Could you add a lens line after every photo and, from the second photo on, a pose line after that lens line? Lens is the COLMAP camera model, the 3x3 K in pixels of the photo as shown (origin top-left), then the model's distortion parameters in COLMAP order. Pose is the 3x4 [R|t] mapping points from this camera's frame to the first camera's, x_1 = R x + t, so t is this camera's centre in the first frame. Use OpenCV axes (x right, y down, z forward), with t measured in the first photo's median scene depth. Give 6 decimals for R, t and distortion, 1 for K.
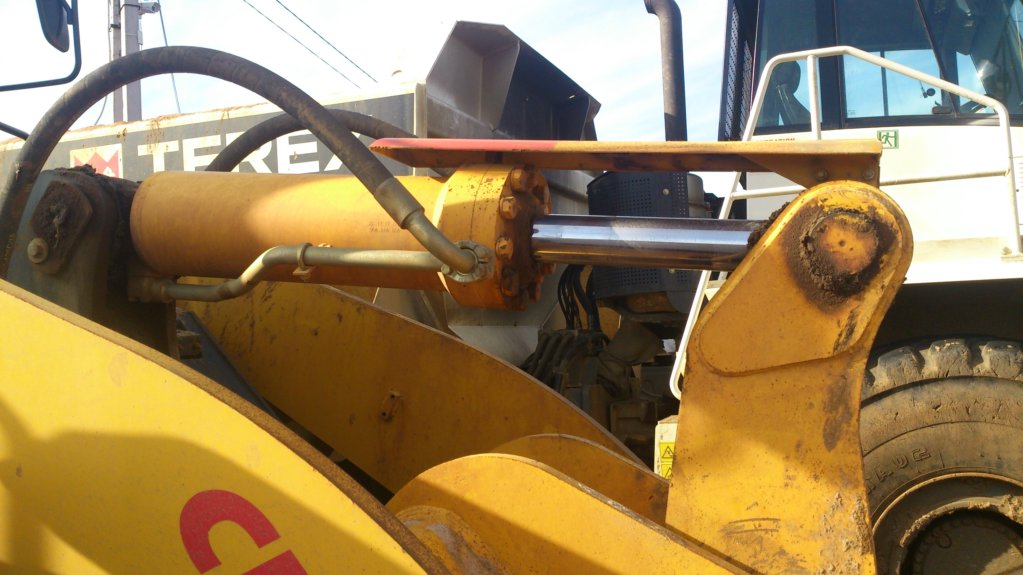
lens RADIAL K [[967.6, 0, 510.5], [0, 967.6, 275.5], [0, 0, 1]] dist [0.125267, -0.305416]
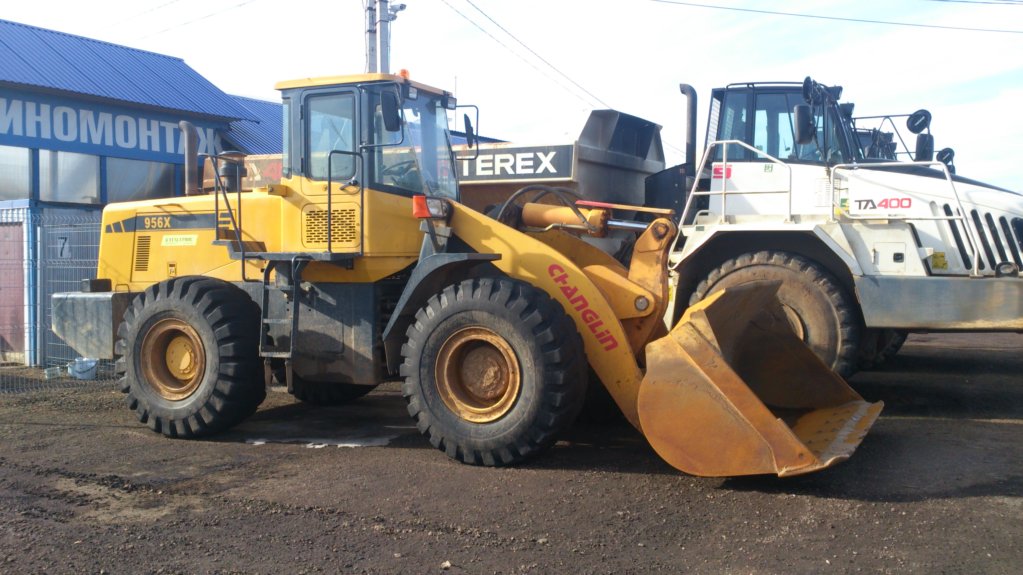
lens RADIAL K [[967.6, 0, 510.5], [0, 967.6, 275.5], [0, 0, 1]] dist [0.125267, -0.305416]
pose [[0.992087, 0.049872, -0.115225, 0.054882], [-0.038038, 0.993983, 0.102714, -0.125201], [0.119655, -0.097518, 0.988015, -1.871853]]
